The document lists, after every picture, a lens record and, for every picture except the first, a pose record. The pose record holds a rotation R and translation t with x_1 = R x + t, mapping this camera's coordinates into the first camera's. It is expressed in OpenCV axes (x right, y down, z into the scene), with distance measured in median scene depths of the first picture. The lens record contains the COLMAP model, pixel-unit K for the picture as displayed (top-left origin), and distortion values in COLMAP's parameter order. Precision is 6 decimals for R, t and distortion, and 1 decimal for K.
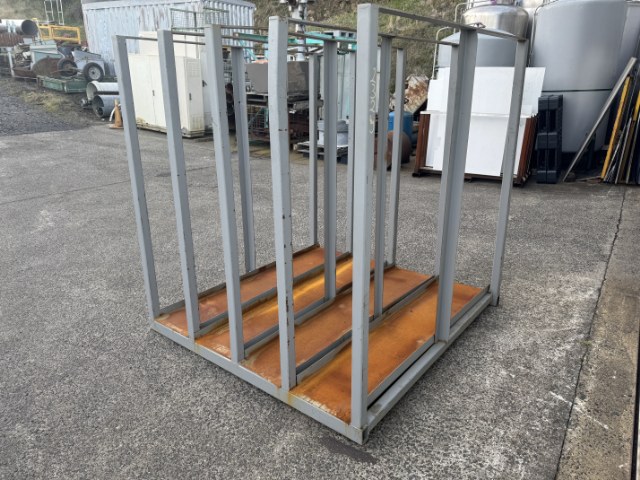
lens RADIAL K [[445.9, 0, 321.7], [0, 445.9, 237.9], [0, 0, 1]] dist [0.043028, -0.042797]
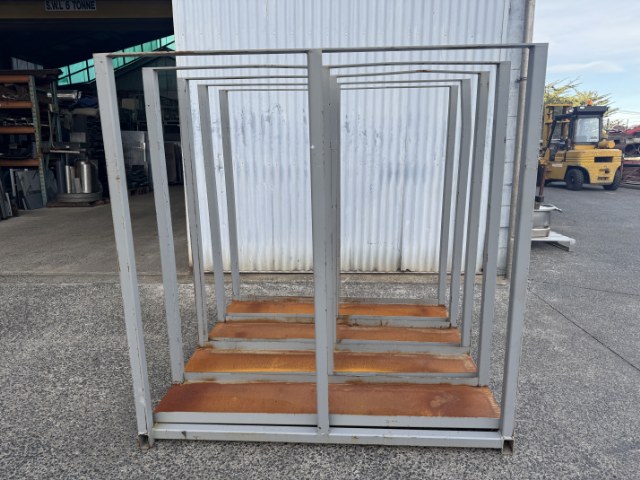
lens RADIAL K [[445.9, 0, 324.0], [0, 445.9, 242.1], [0, 0, 1]] dist [0.043028, -0.042797]
pose [[-0.561348, -0.184279, 0.806802, -0.718501], [0.283470, 0.873105, 0.396652, -0.441816], [-0.777517, 0.451364, -0.437878, 1.384648]]
